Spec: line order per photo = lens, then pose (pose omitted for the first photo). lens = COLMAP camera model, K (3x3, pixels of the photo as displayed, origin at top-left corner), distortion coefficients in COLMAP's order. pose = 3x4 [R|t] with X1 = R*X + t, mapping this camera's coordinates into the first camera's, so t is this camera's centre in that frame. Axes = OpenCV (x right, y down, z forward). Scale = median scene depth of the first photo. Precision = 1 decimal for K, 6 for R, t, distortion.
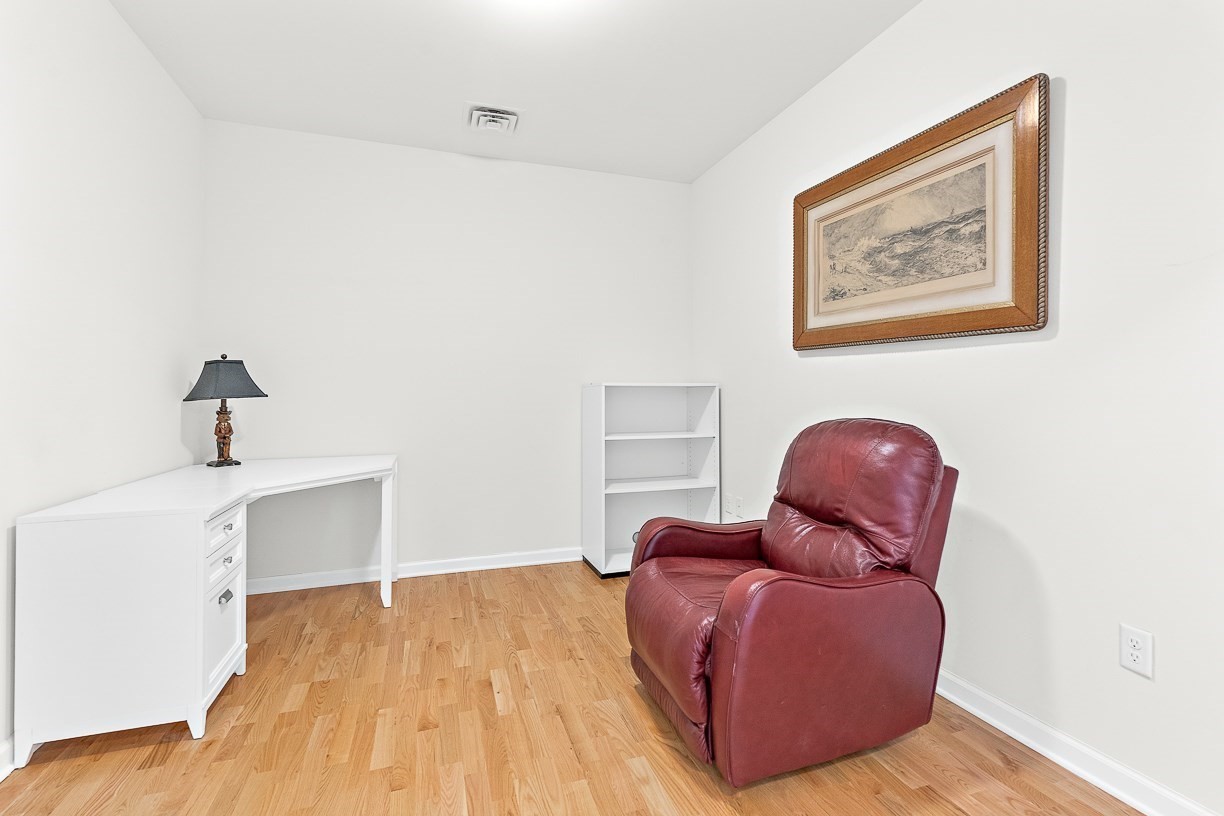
lens RADIAL K [[547.2, 0, 604.3], [0, 547.2, 397.1], [0, 0, 1]] dist [-0.002380, 0.001761]
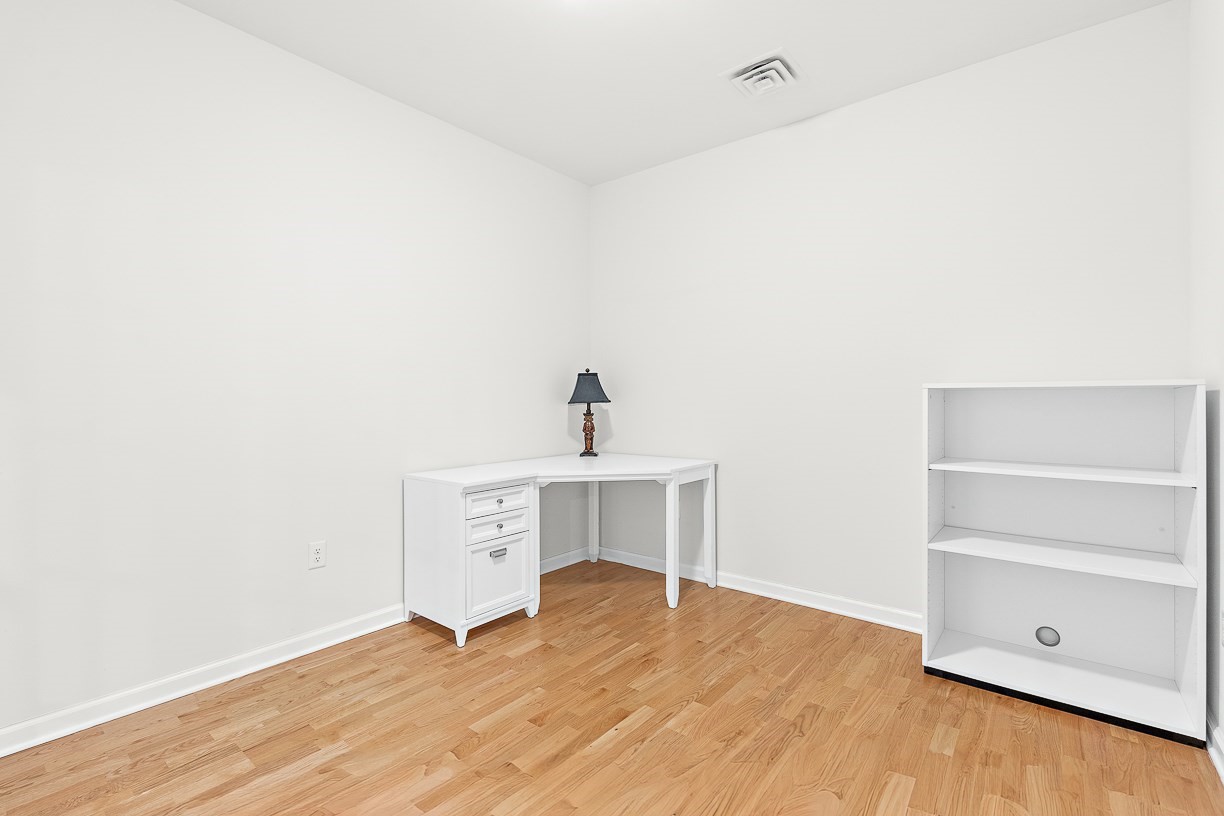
lens RADIAL K [[547.2, 0, 642.0], [0, 547.2, 407.9], [0, 0, 1]] dist [-0.002380, 0.001761]
pose [[0.552067, 0.016494, -0.833637, 0.476164], [-0.003294, 0.999840, 0.017600, -0.010234], [0.833793, -0.006970, 0.552033, 0.437540]]
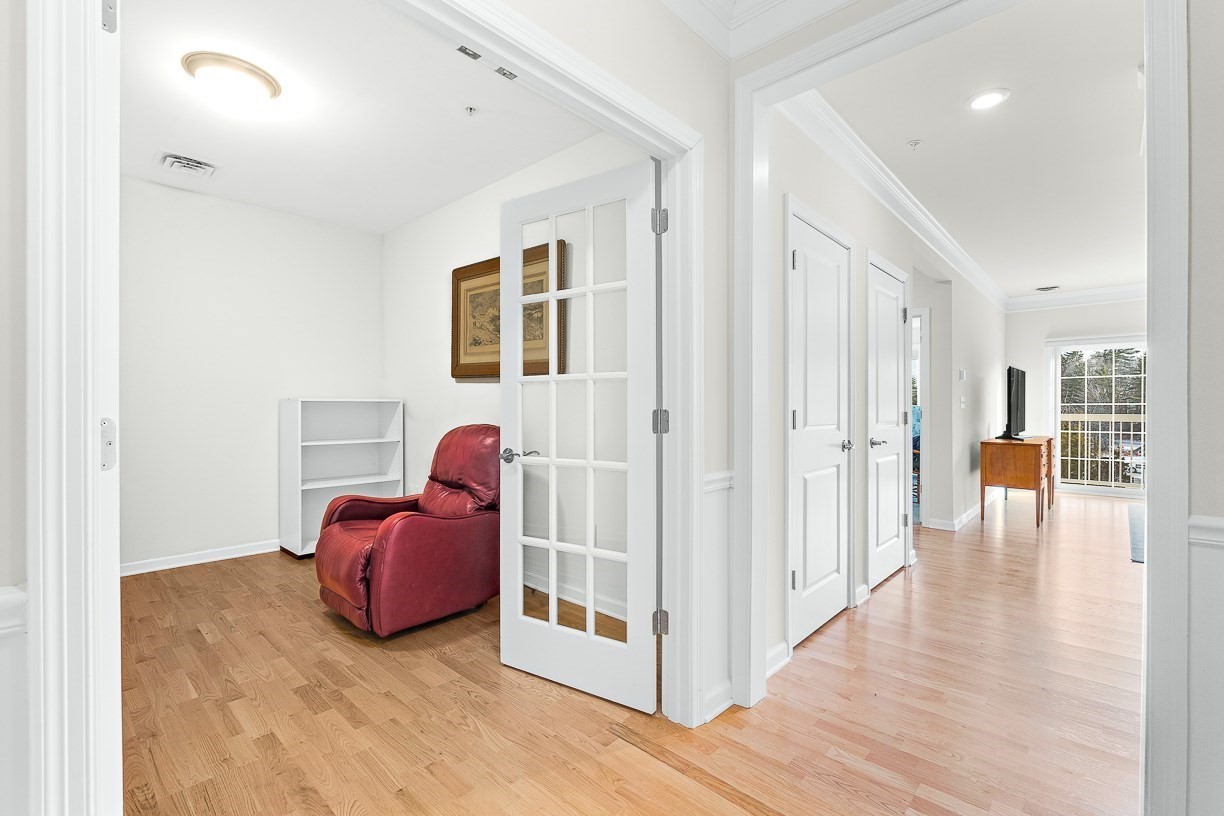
lens RADIAL K [[547.2, 0, 607.1], [0, 547.2, 409.8], [0, 0, 1]] dist [-0.002380, 0.001761]
pose [[0.876994, -0.000778, 0.480502, 0.017350], [-0.000509, 0.999997, 0.002549, -0.006455], [-0.480502, -0.002480, 0.876990, -0.516966]]
